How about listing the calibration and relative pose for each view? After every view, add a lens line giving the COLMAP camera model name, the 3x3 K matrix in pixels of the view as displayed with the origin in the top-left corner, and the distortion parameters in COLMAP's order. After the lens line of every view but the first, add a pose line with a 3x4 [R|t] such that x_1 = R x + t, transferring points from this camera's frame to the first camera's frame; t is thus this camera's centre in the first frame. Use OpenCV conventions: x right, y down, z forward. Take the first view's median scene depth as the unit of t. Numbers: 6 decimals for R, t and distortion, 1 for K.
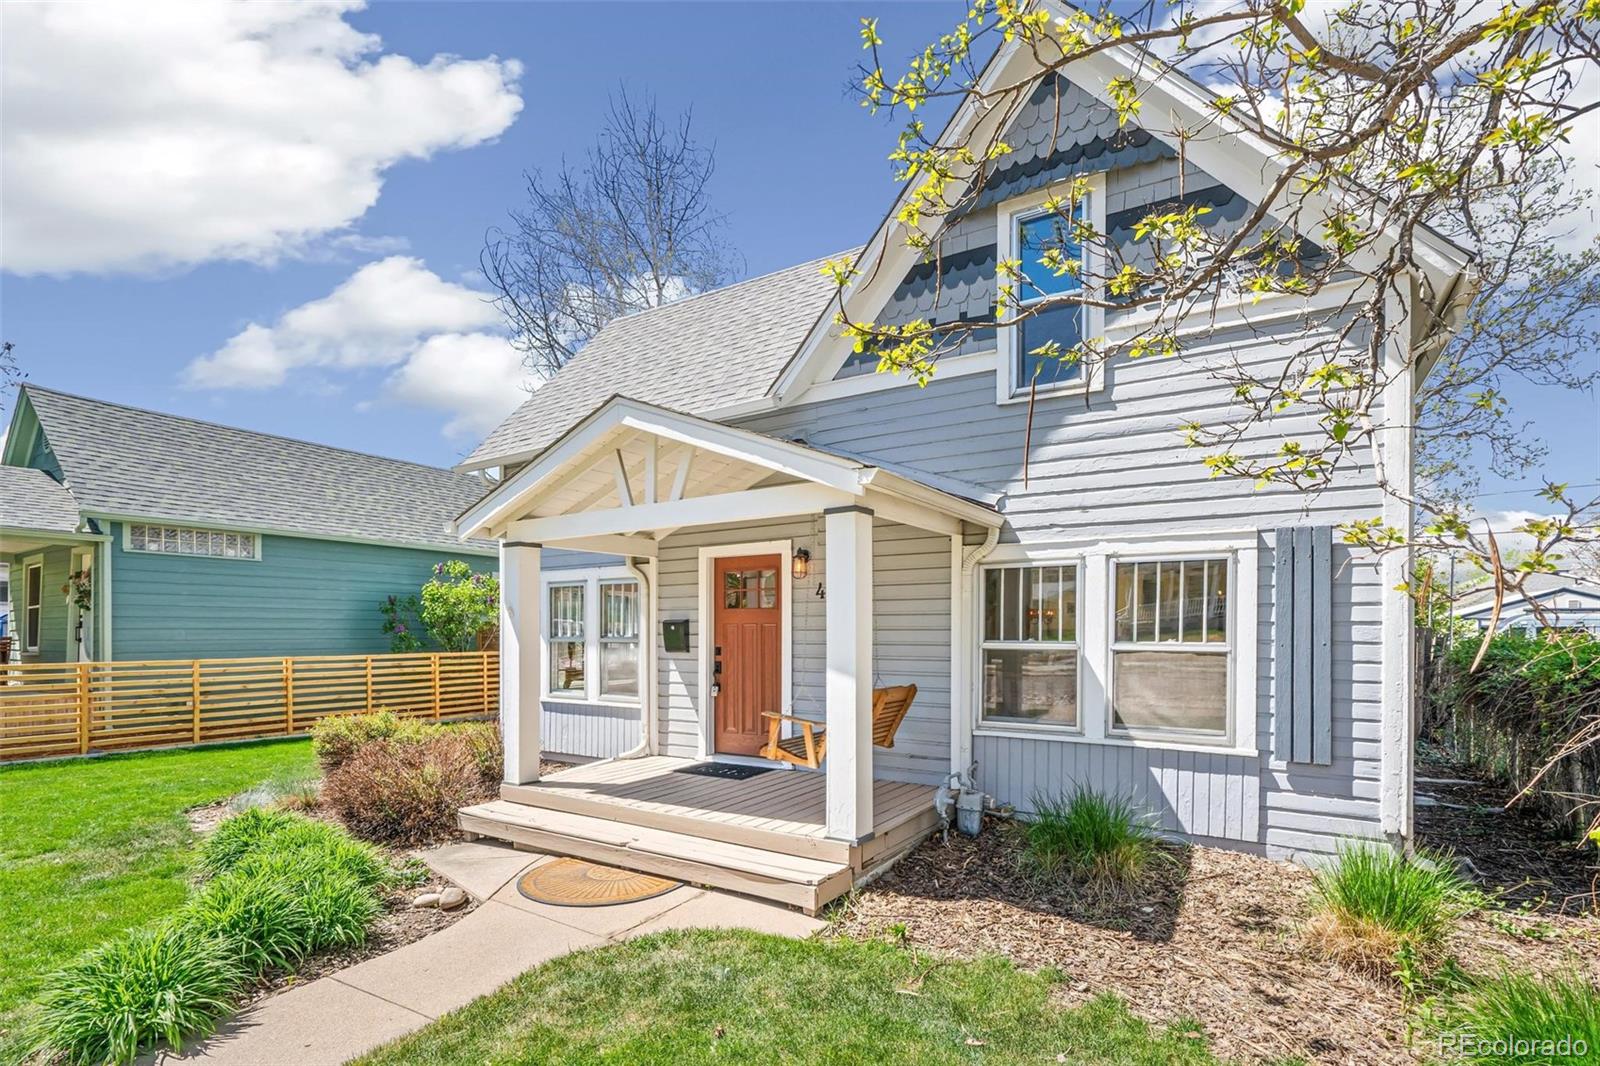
lens RADIAL K [[747.3, 0, 818.5], [0, 747.3, 640.2], [0, 0, 1]] dist [-0.005335, 0.003066]
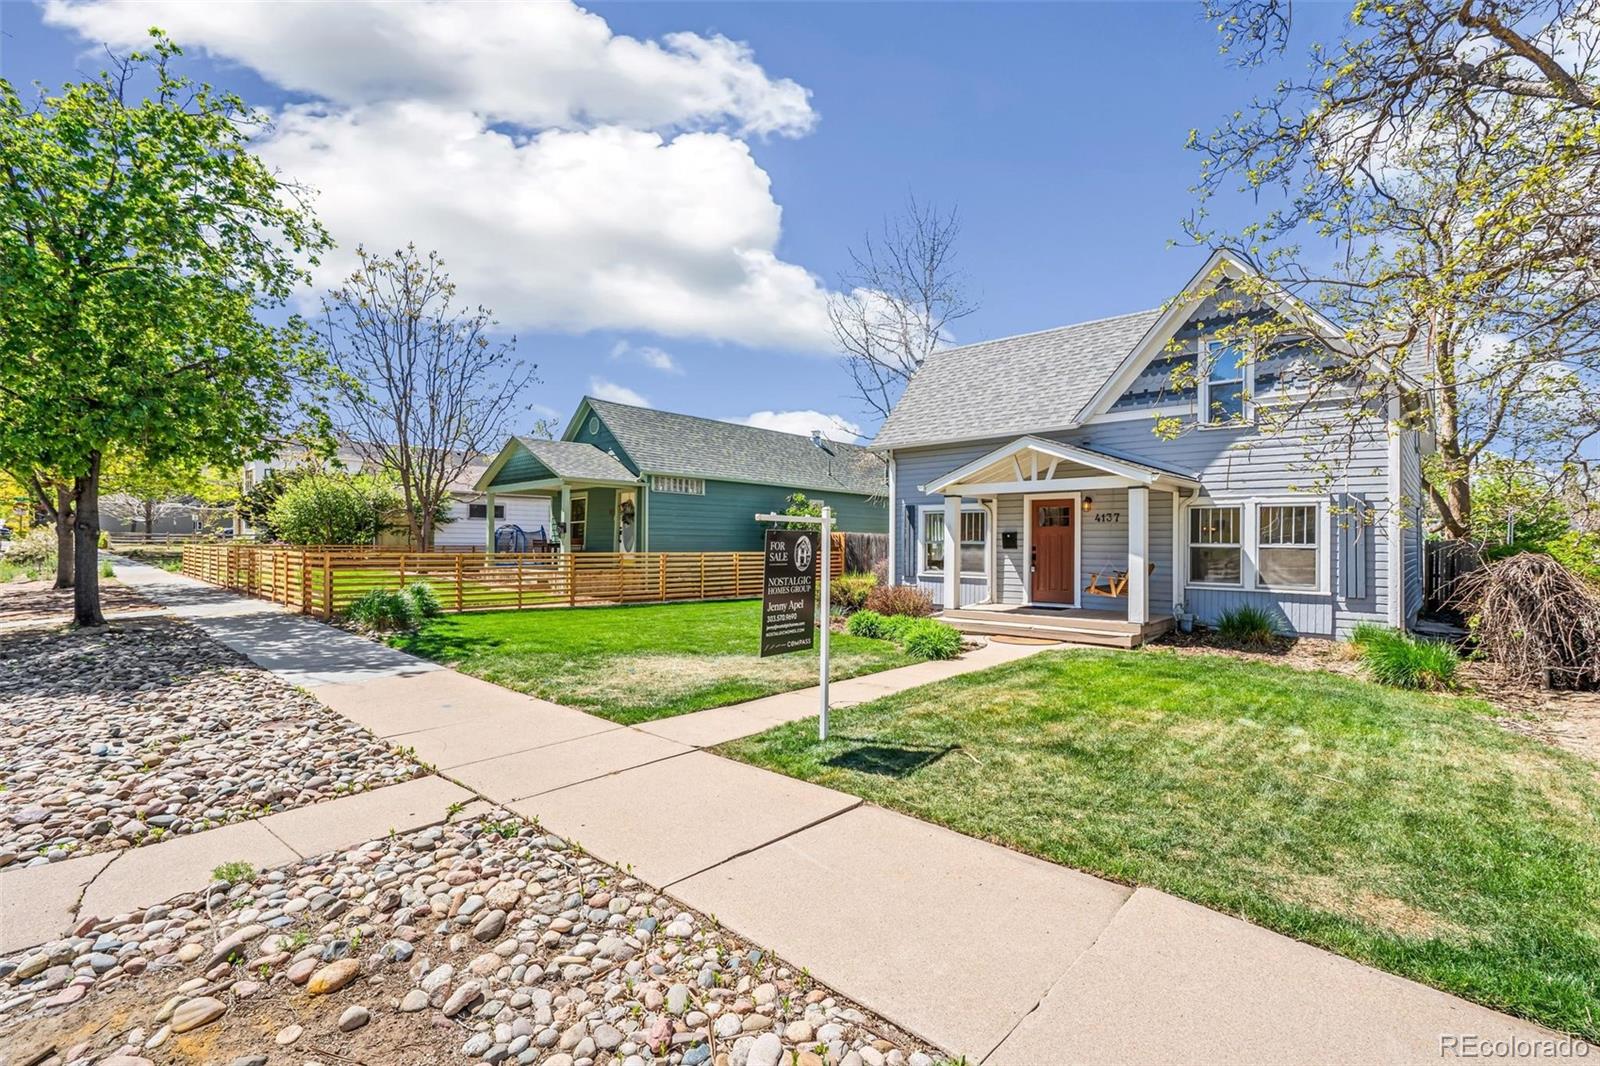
lens RADIAL K [[747.3, 0, 791.6], [0, 747.3, 531.1], [0, 0, 1]] dist [-0.005335, 0.003066]
pose [[0.979830, 0.004744, -0.199778, -0.461016], [-0.010171, 0.999606, -0.026145, 0.033537], [0.199576, 0.027650, 0.979492, -1.278436]]
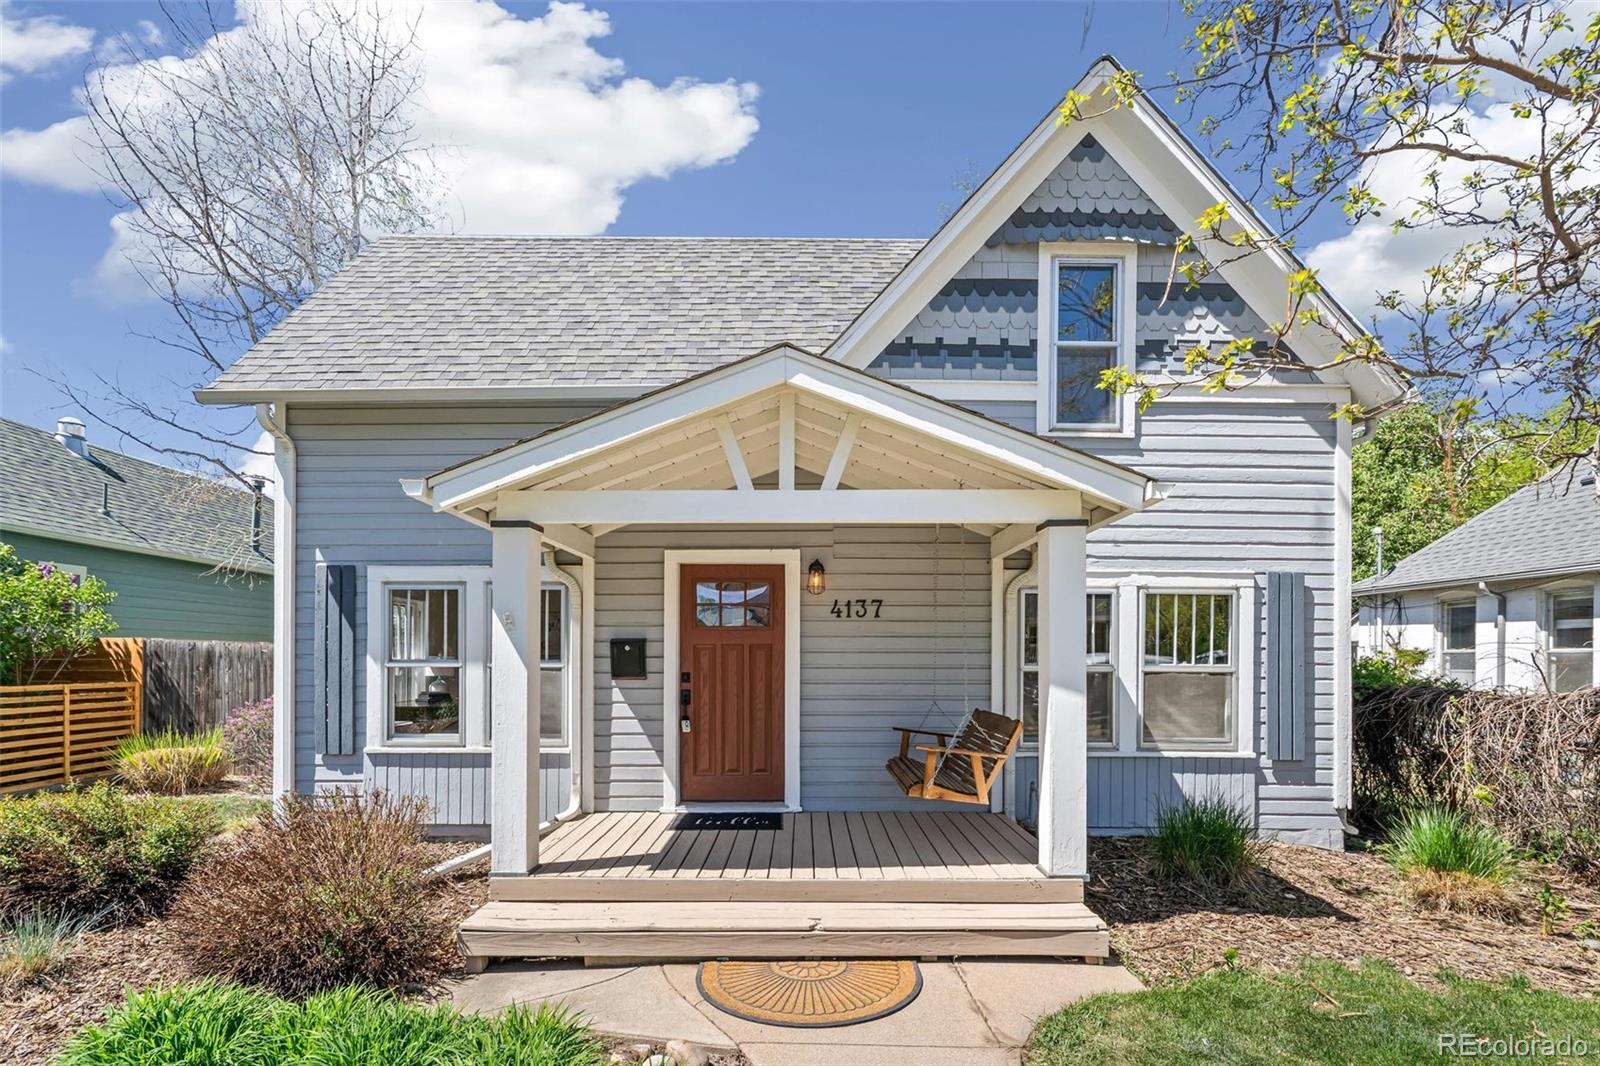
lens RADIAL K [[747.3, 0, 790.8], [0, 747.3, 656.0], [0, 0, 1]] dist [-0.005335, 0.003066]
pose [[0.850896, 0.003571, 0.525322, -0.597354], [0.003294, 0.999921, -0.012132, 0.001723], [-0.525324, 0.012054, 0.850817, 0.306749]]
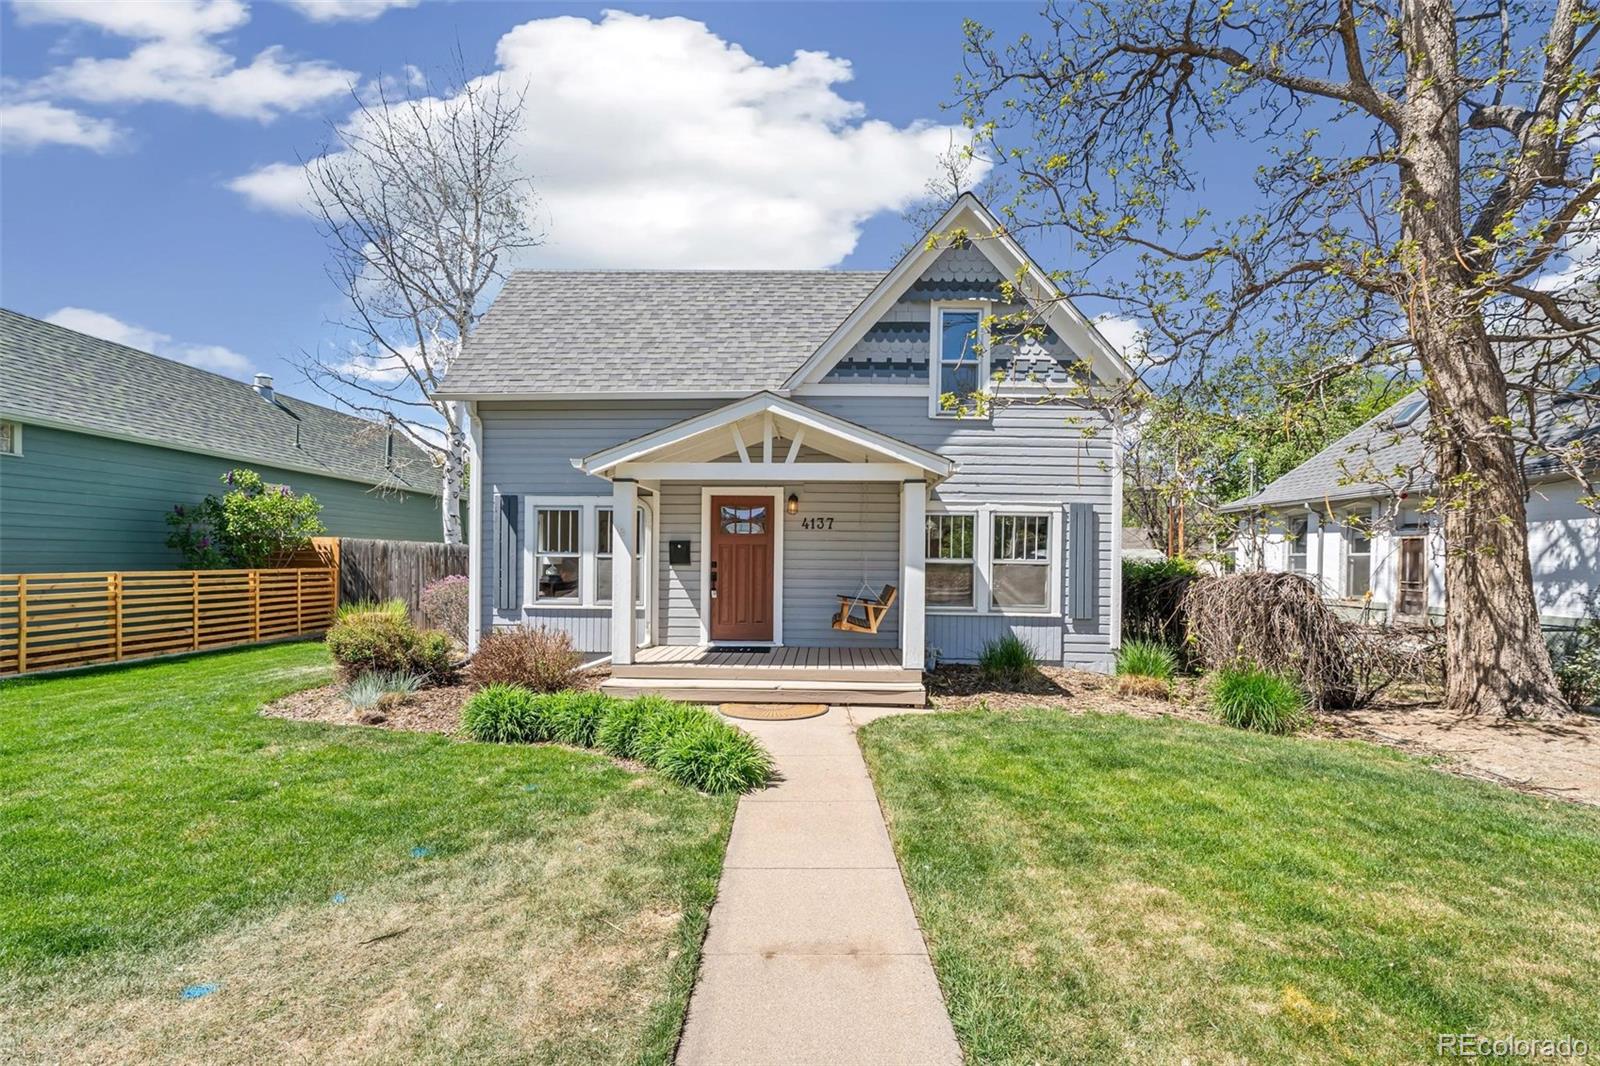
lens RADIAL K [[747.3, 0, 800.6], [0, 747.3, 569.5], [0, 0, 1]] dist [-0.005335, 0.003066]
pose [[0.866377, 0.002667, 0.499383, -0.862683], [-0.005364, 0.999978, 0.003965, 0.022163], [-0.499361, -0.006114, 0.866372, -0.323492]]
